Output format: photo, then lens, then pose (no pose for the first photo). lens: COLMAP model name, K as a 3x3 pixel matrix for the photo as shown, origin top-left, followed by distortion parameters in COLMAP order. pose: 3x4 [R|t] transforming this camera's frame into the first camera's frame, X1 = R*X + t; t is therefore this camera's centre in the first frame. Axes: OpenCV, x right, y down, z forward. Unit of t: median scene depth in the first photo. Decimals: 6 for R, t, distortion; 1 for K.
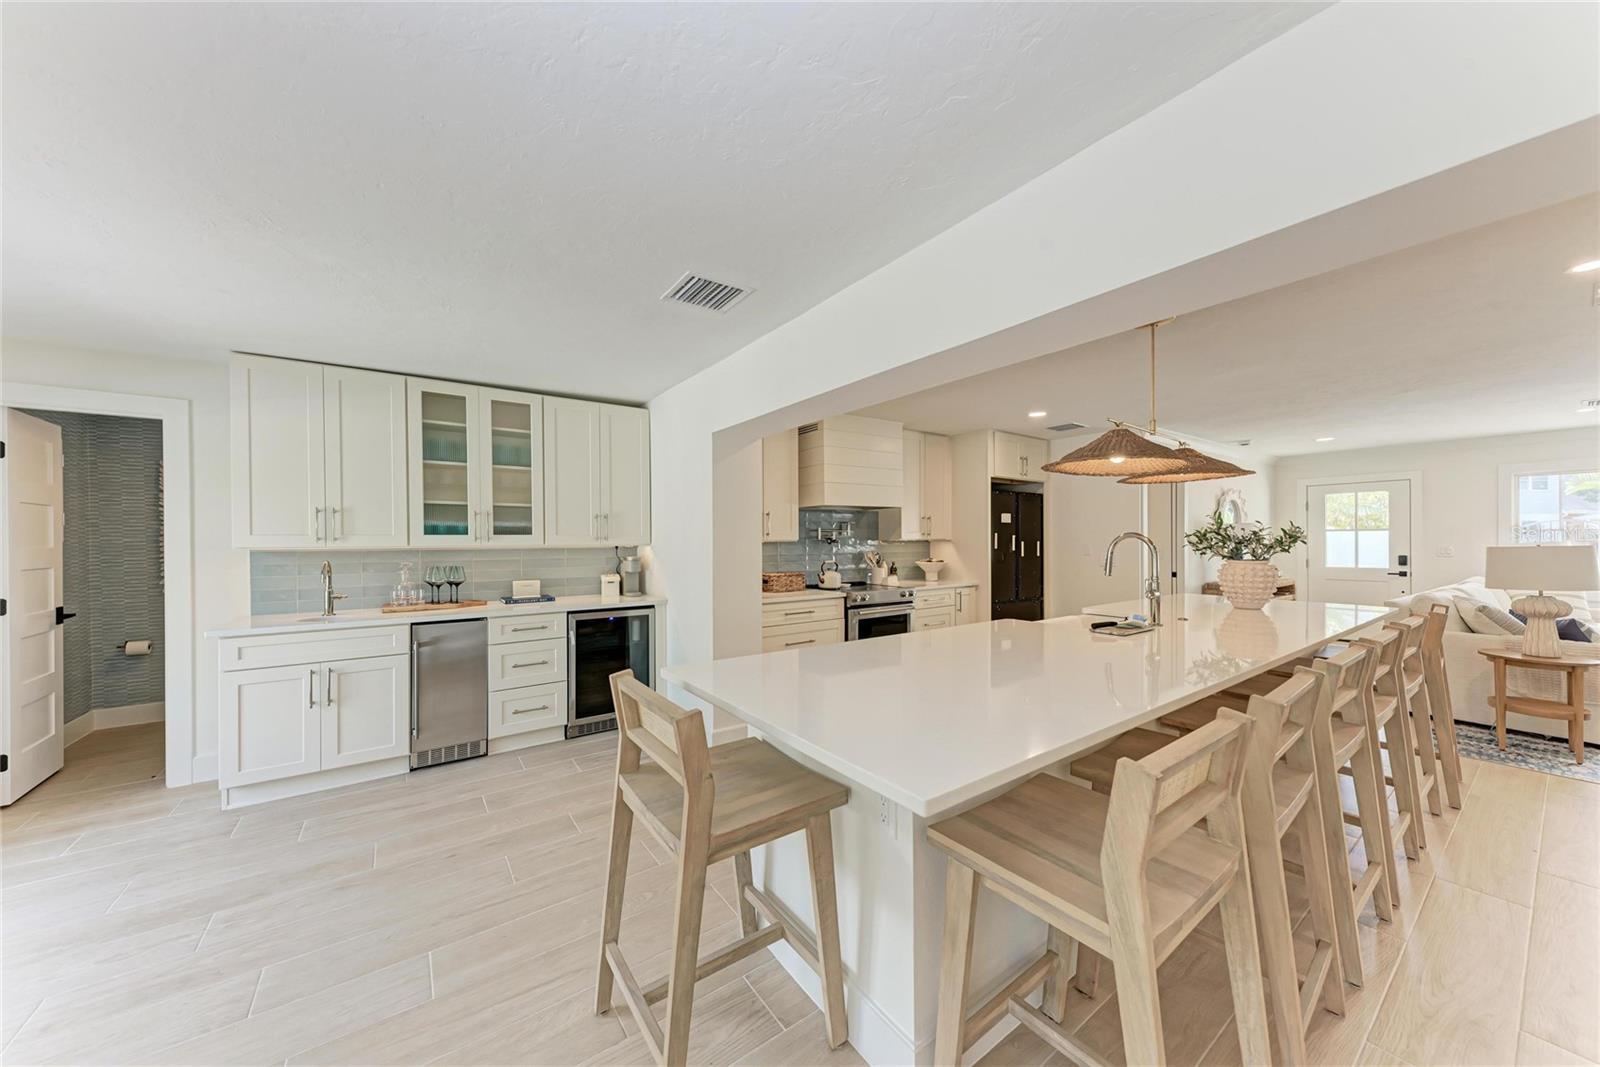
lens RADIAL K [[555.6, 0, 802.8], [0, 555.6, 542.5], [0, 0, 1]] dist [0.017701, -0.003062]
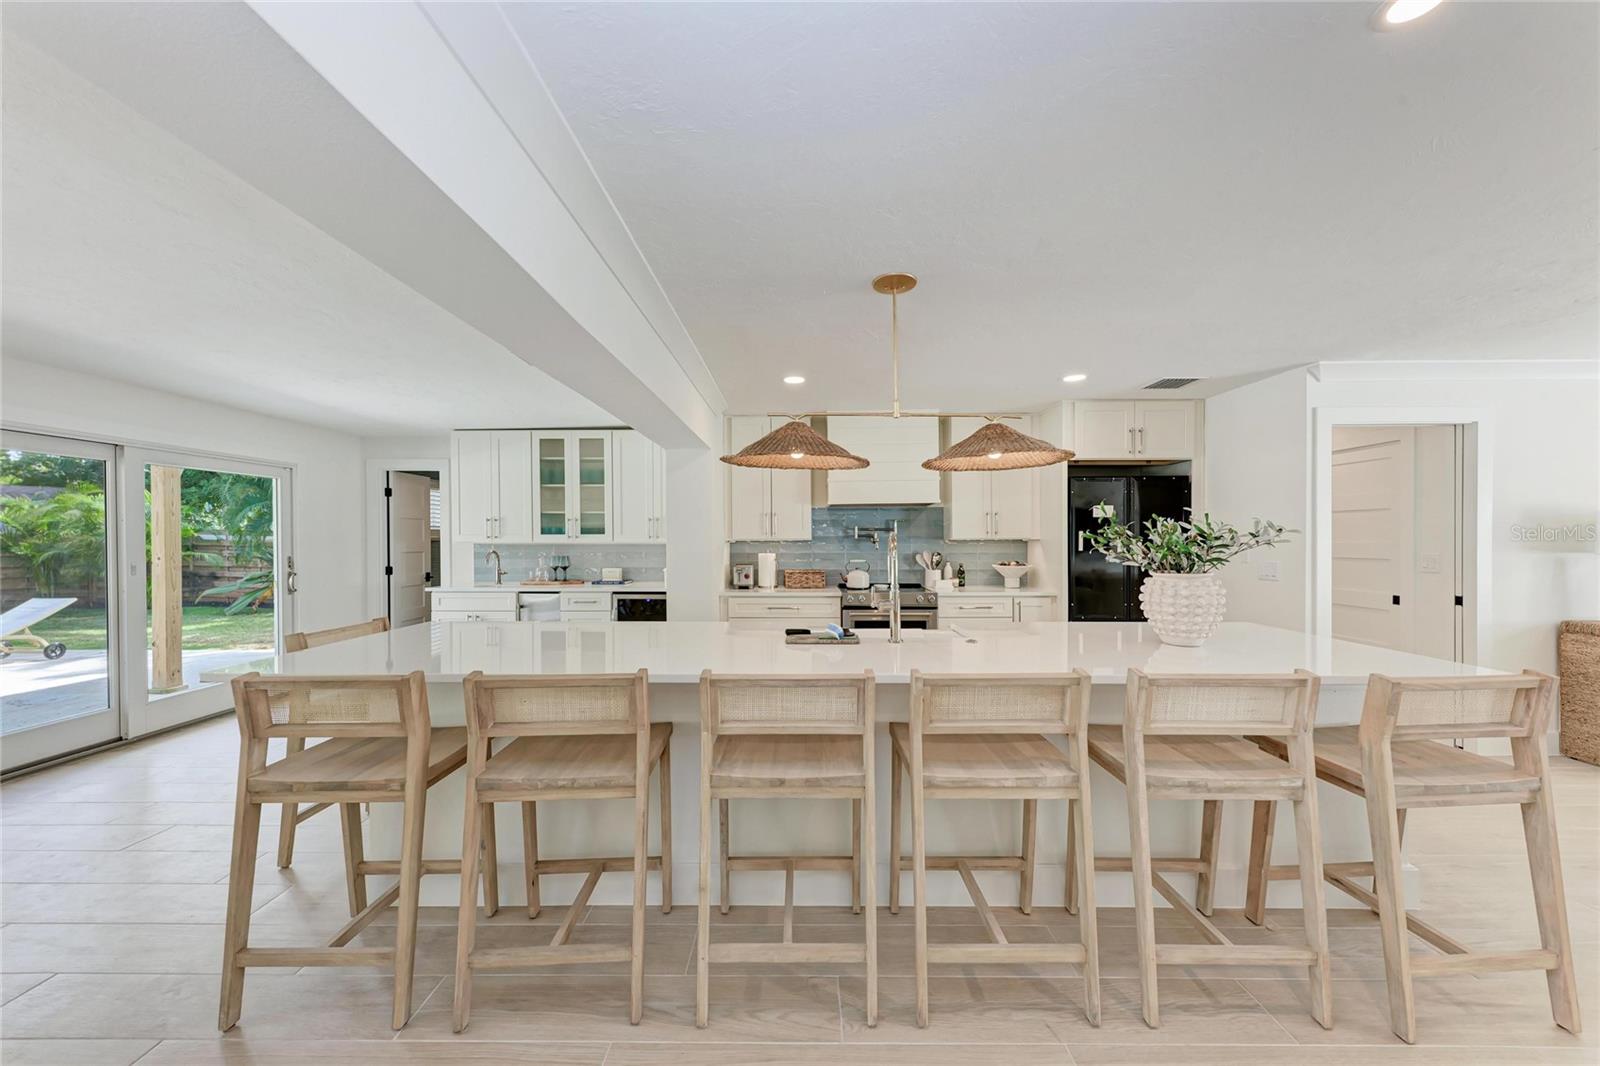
lens RADIAL K [[576.4, 0, 803.5], [0, 576.4, 542.4], [0, 0, 1]] dist [0.015018, -0.000291]
pose [[0.806852, 0.008100, -0.590698, 0.704942], [-0.005787, 0.999966, 0.005807, -0.004566], [0.590725, -0.001267, 0.806872, 0.145632]]
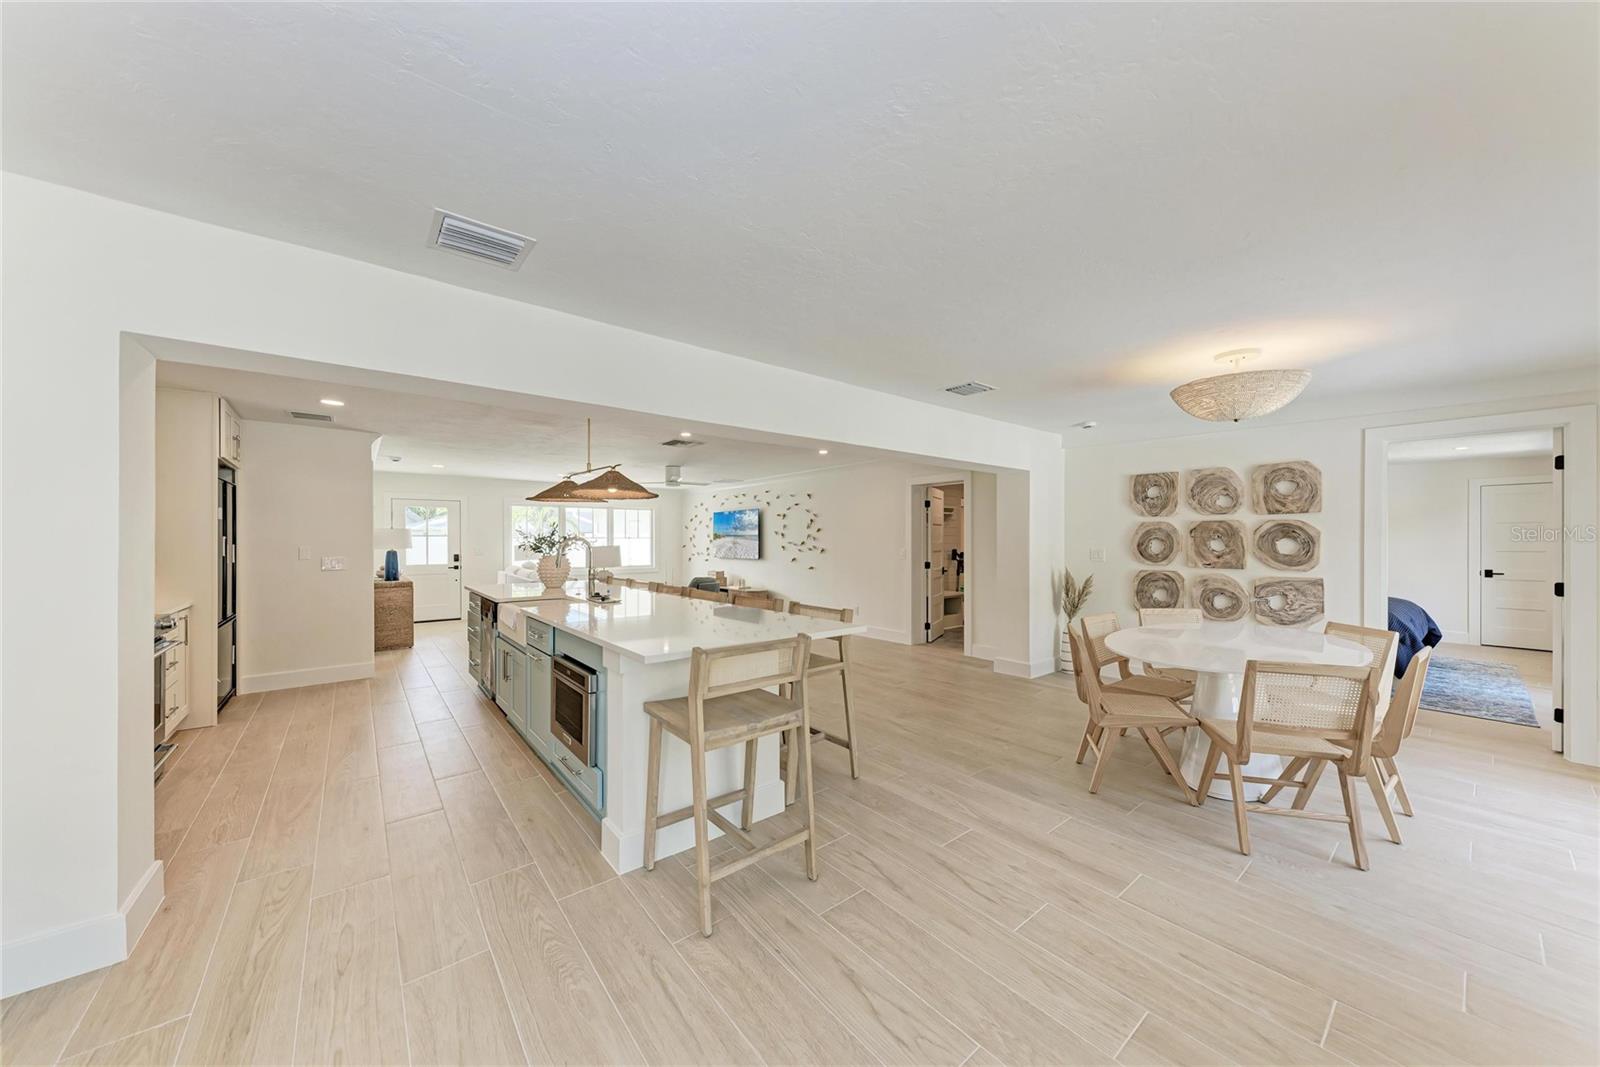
lens RADIAL K [[555.6, 0, 804.4], [0, 555.6, 539.9], [0, 0, 1]] dist [0.017701, -0.003062]
pose [[-0.047176, 0.006309, 0.998867, -0.616578], [0.006748, 0.999959, -0.005998, 0.001838], [-0.998864, 0.006458, -0.047216, 0.335877]]
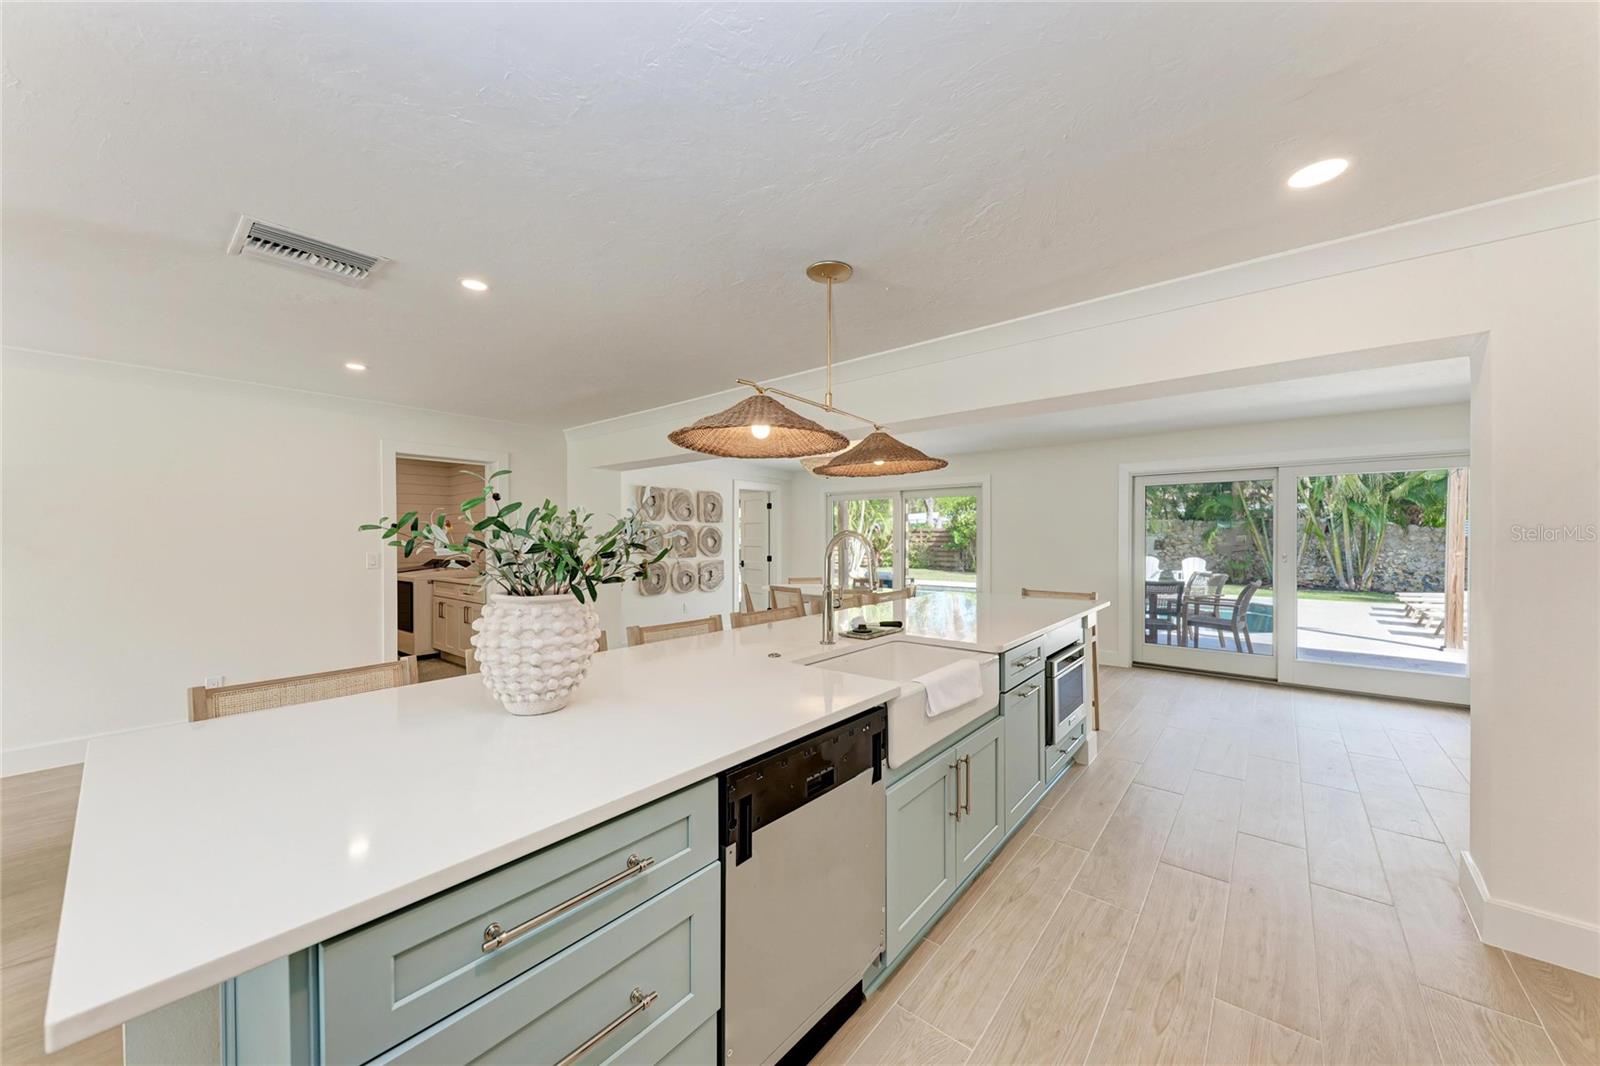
lens RADIAL K [[576.4, 0, 799.7], [0, 576.4, 546.6], [0, 0, 1]] dist [0.015018, -0.000291]
pose [[-0.968005, 0.012378, -0.250627, 0.606360], [0.007625, 0.999772, 0.019928, -0.006643], [0.250817, 0.017379, -0.967879, 1.231524]]
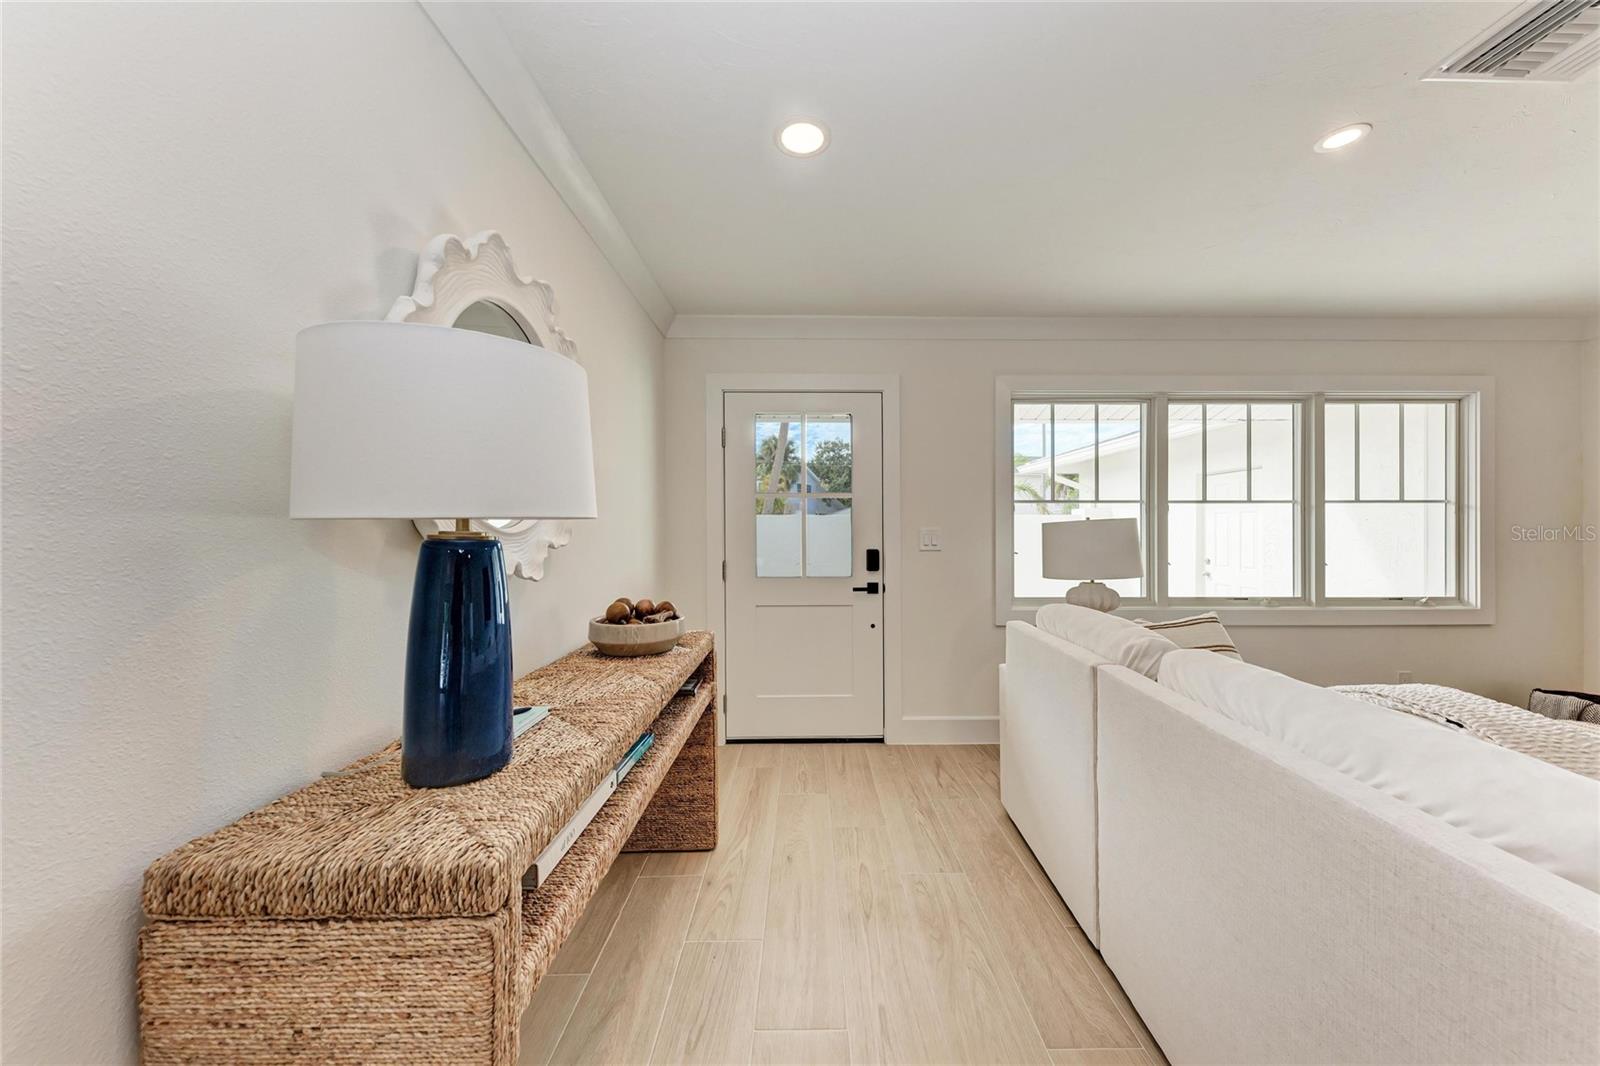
lens RADIAL K [[555.6, 0, 813.8], [0, 555.6, 528.0], [0, 0, 1]] dist [0.017701, -0.003062]
pose [[0.587601, 0.008887, 0.809102, 1.089717], [-0.000493, 0.999943, -0.010626, 0.015873], [-0.809151, 0.005845, 0.587572, 1.277825]]
